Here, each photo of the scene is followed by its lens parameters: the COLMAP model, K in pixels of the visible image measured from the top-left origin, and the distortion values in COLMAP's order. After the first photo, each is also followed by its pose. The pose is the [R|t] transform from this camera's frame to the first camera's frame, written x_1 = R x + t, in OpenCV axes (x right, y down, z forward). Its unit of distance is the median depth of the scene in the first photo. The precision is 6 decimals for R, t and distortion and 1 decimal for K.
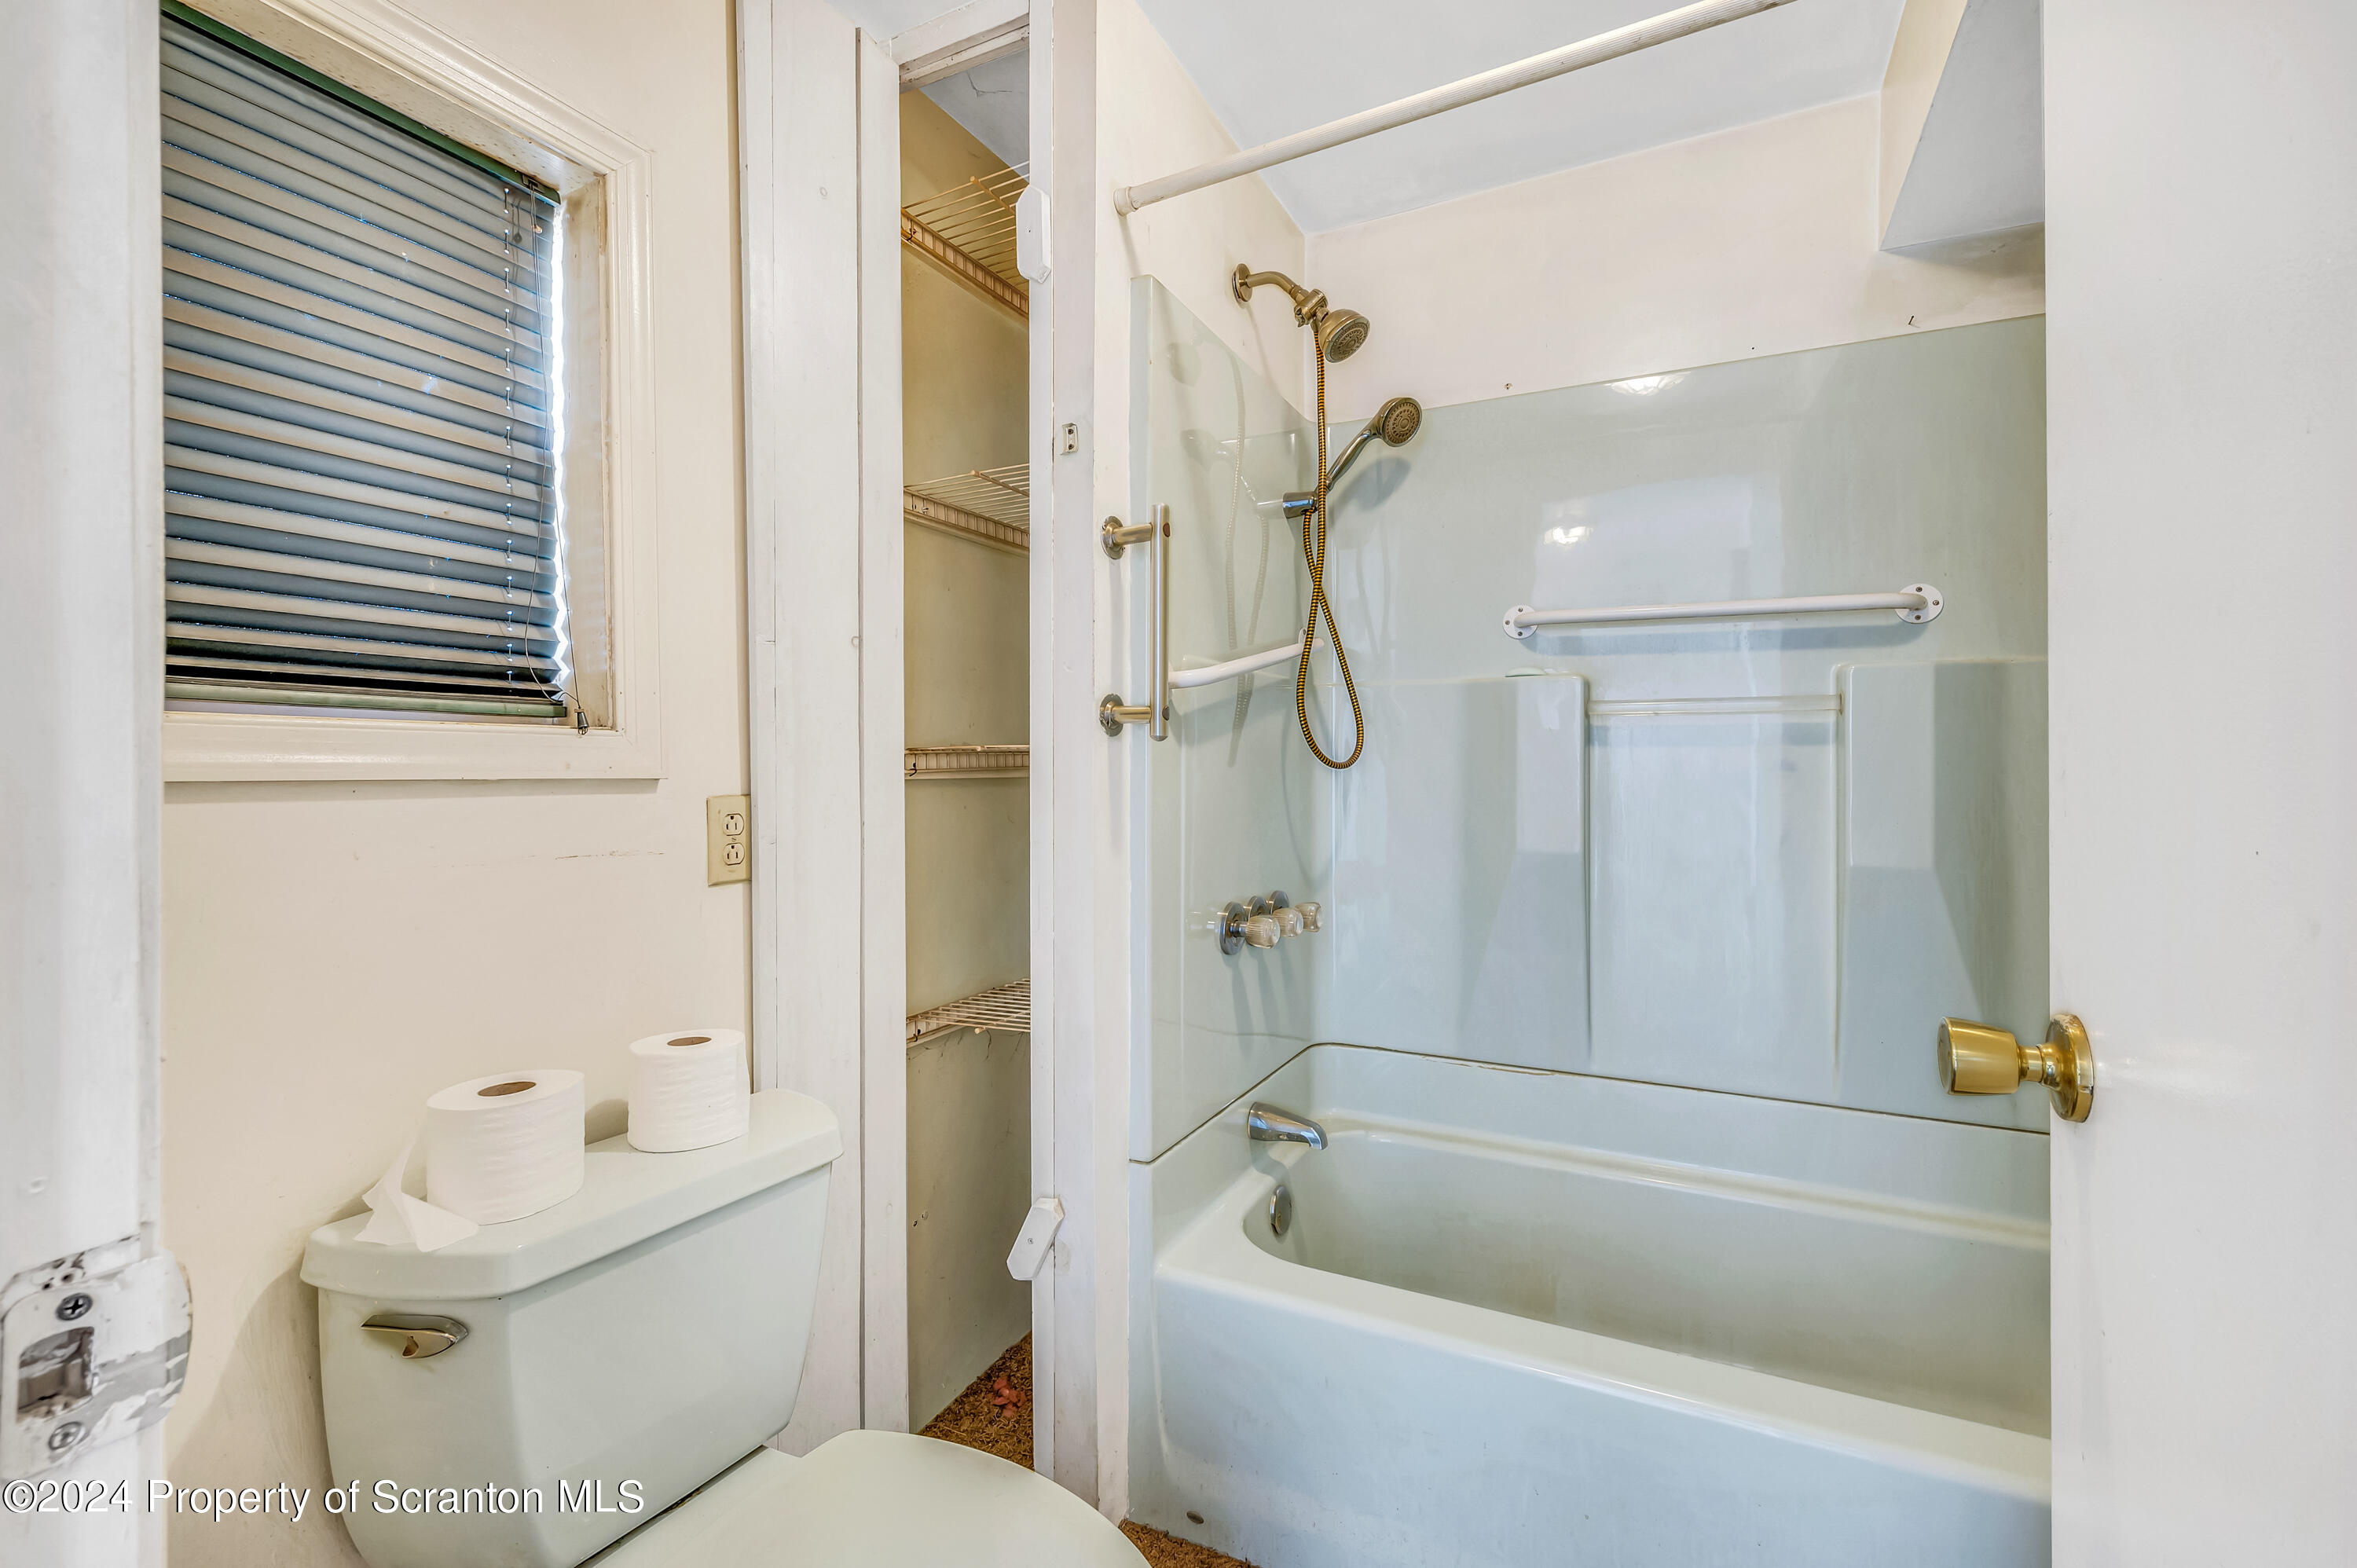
lens RADIAL K [[1025.7, 0, 1169.4], [0, 1025.7, 783.5], [0, 0, 1]] dist [-0.000801, -0.000080]
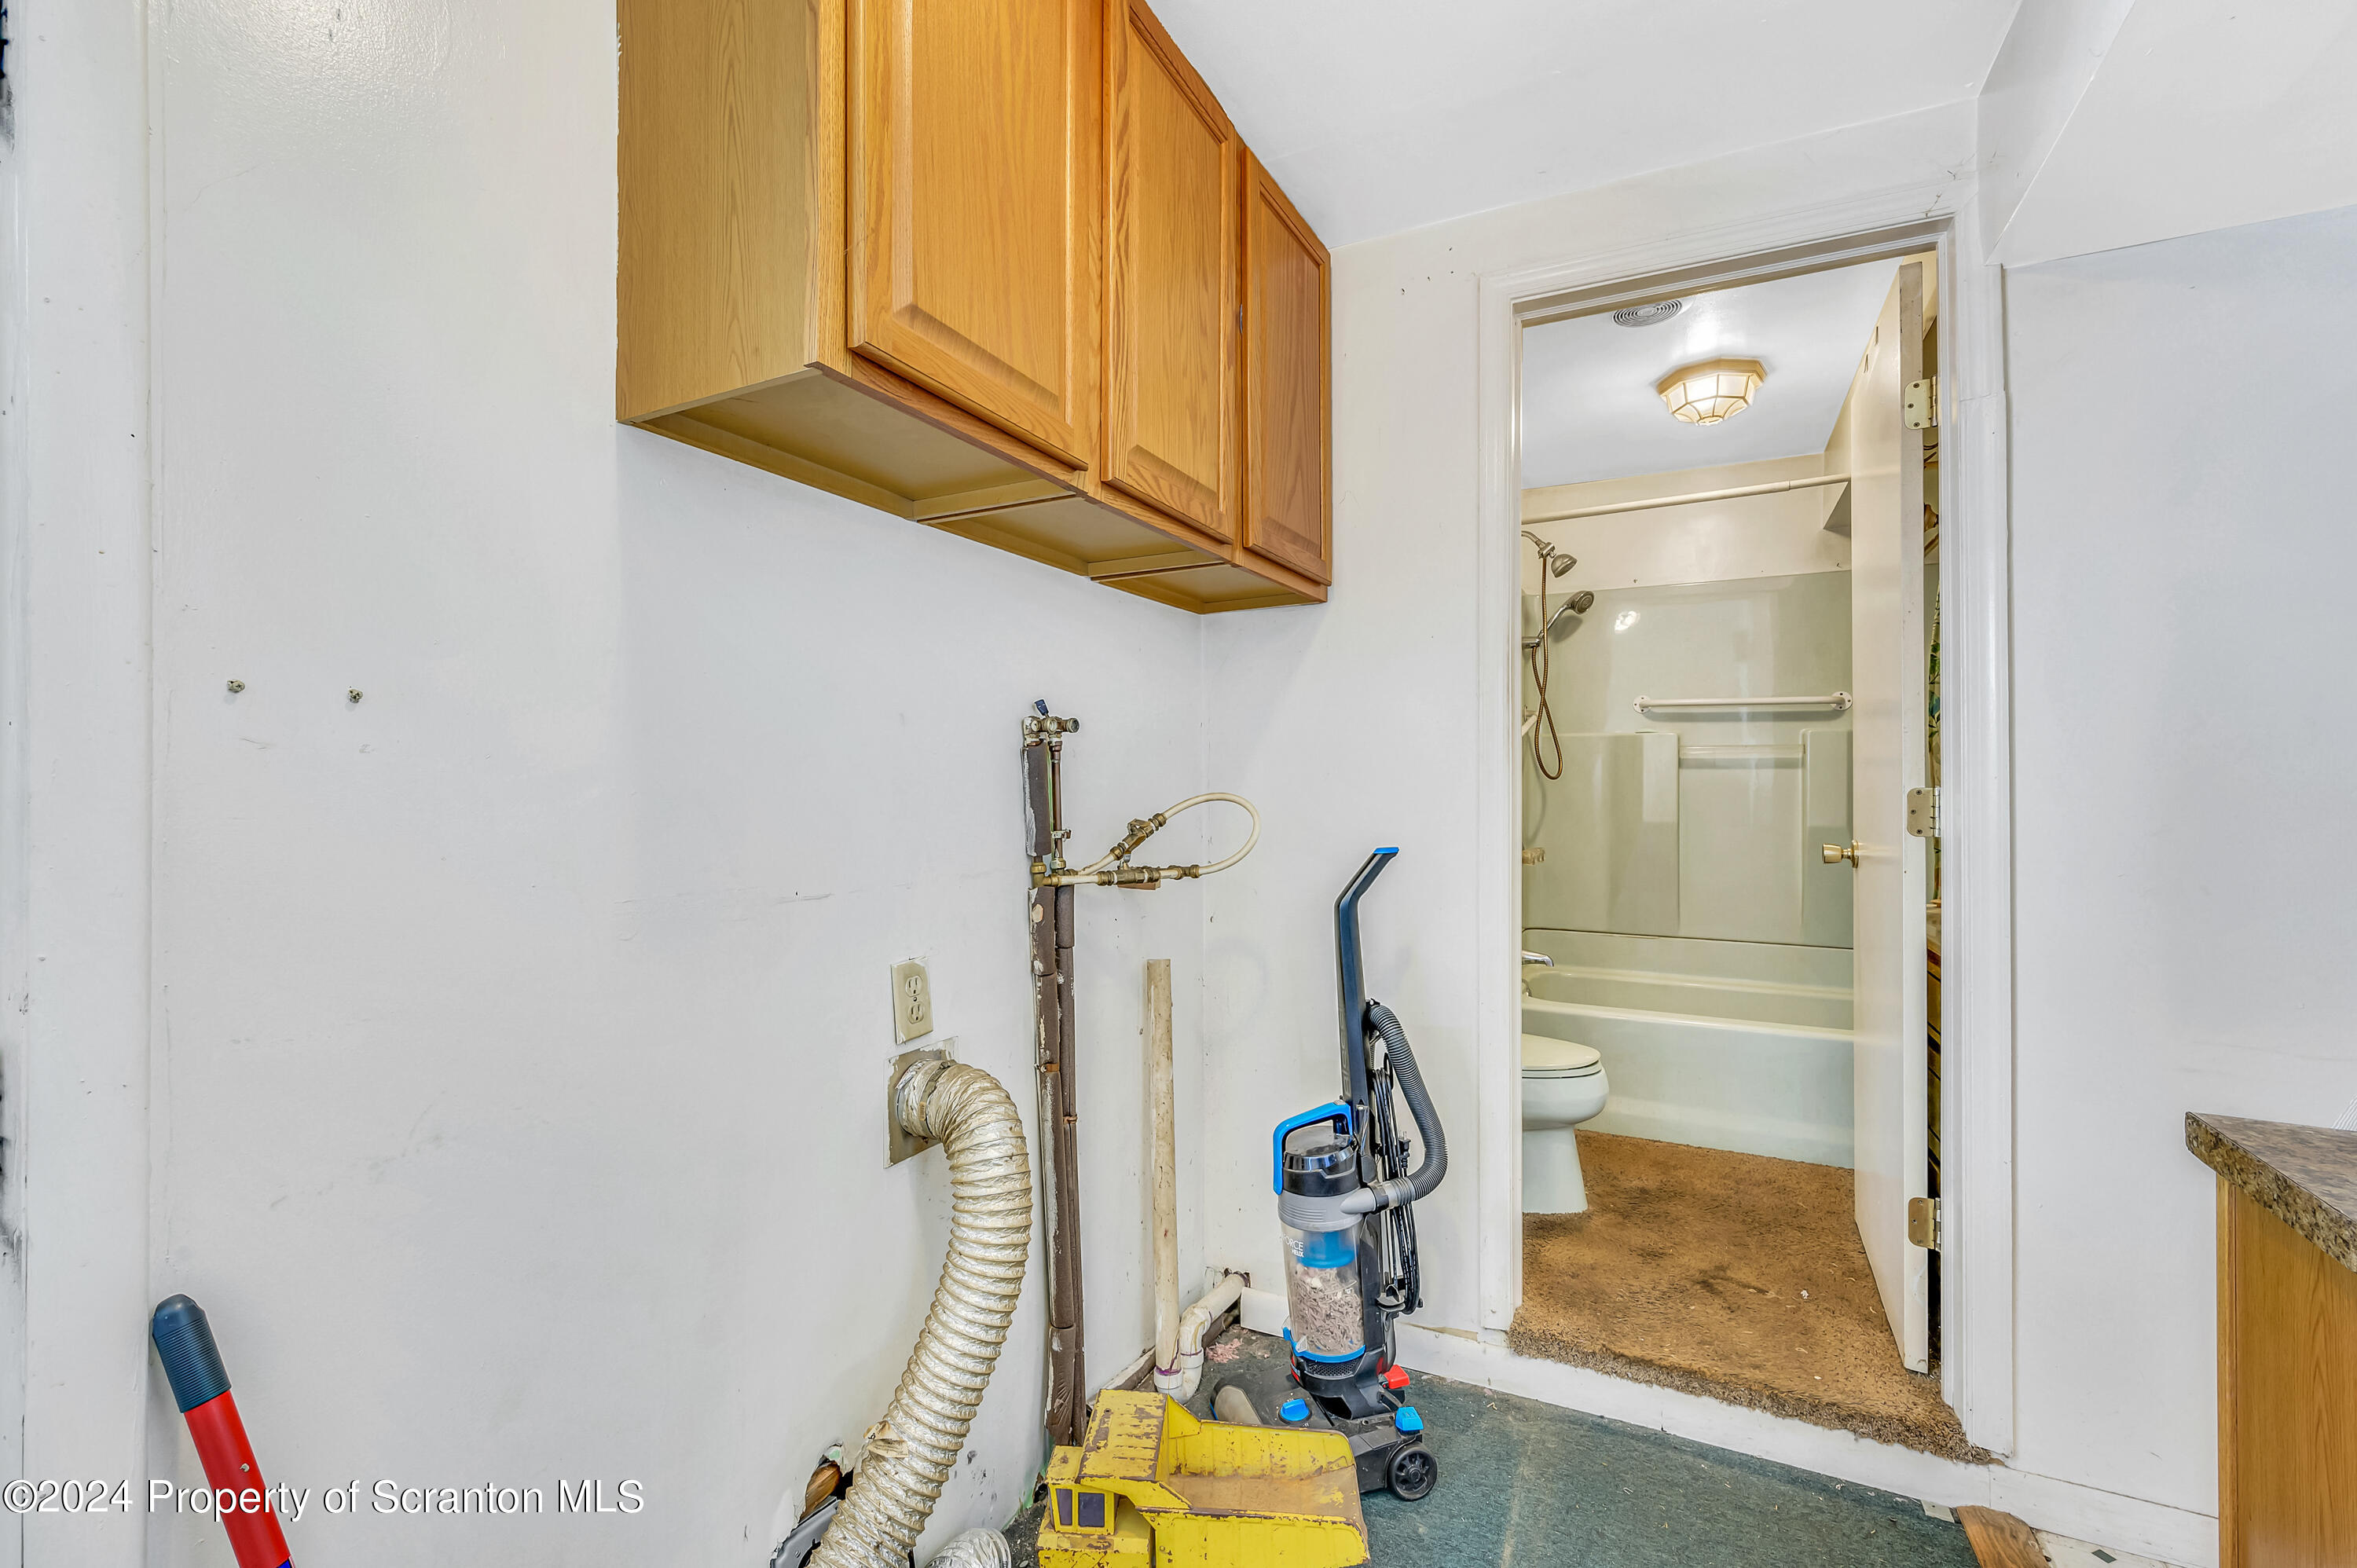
lens RADIAL K [[1025.7, 0, 1184.7], [0, 1025.7, 778.4], [0, 0, 1]] dist [-0.000801, -0.000080]
pose [[0.999508, 0.009168, 0.029981, -0.605398], [-0.008763, 0.999869, -0.013595, 0.016941], [-0.030102, 0.013325, 0.999458, -0.952512]]
